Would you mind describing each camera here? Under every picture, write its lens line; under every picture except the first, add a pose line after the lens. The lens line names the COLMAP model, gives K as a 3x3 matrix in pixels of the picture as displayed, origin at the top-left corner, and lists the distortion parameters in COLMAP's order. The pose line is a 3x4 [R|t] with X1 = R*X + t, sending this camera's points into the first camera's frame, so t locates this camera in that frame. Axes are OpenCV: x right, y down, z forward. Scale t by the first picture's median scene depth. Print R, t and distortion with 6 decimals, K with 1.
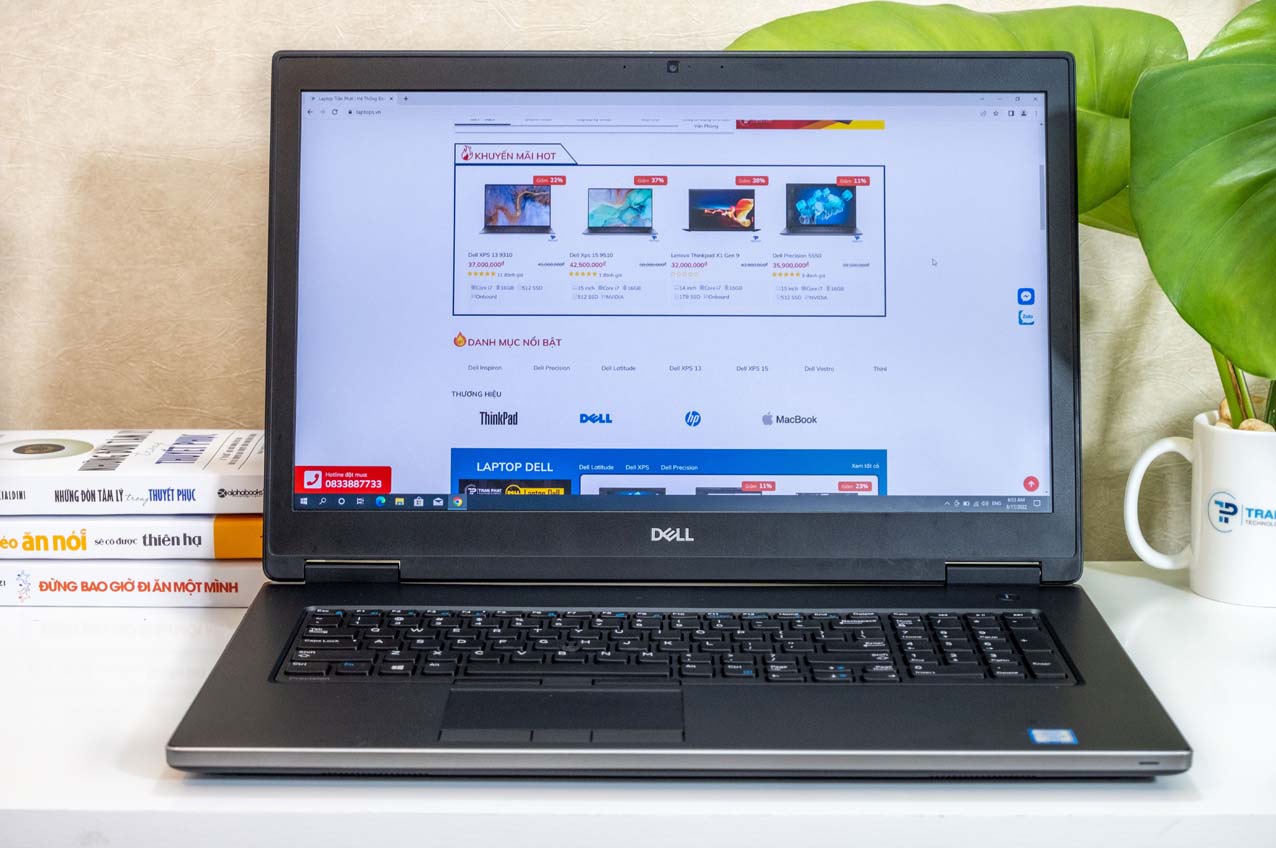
lens RADIAL K [[2508.0, 0, 628.3], [0, 2508.0, 427.3], [0, 0, 1]] dist [0.002199, 0.000000]
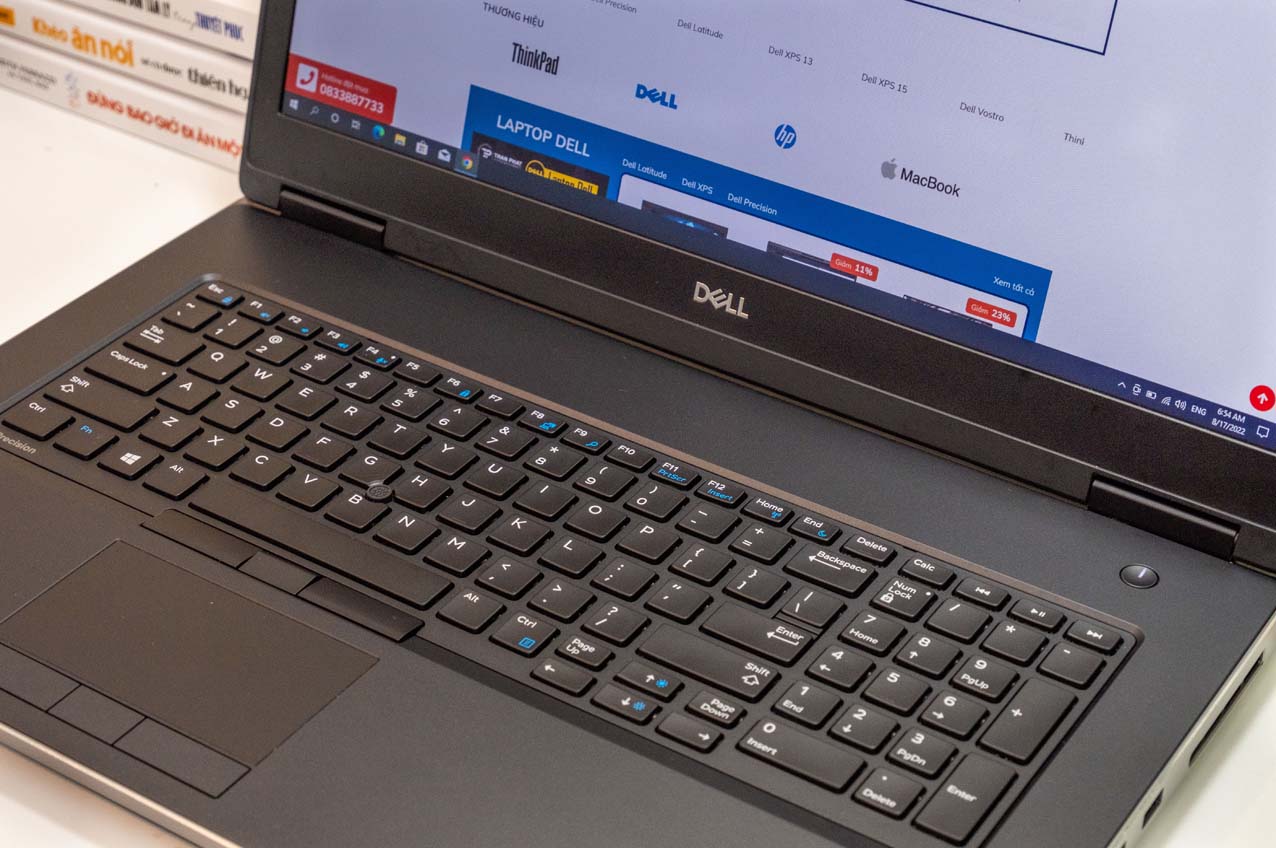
lens RADIAL K [[2508.0, 0, 638.6], [0, 2508.0, 423.5], [0, 0, 1]] dist [0.002199, 0.000000]
pose [[0.835069, 0.318172, -0.448806, 0.294106], [-0.114452, 0.898419, 0.423961, -0.197234], [0.538109, -0.302670, 0.786657, 0.445293]]
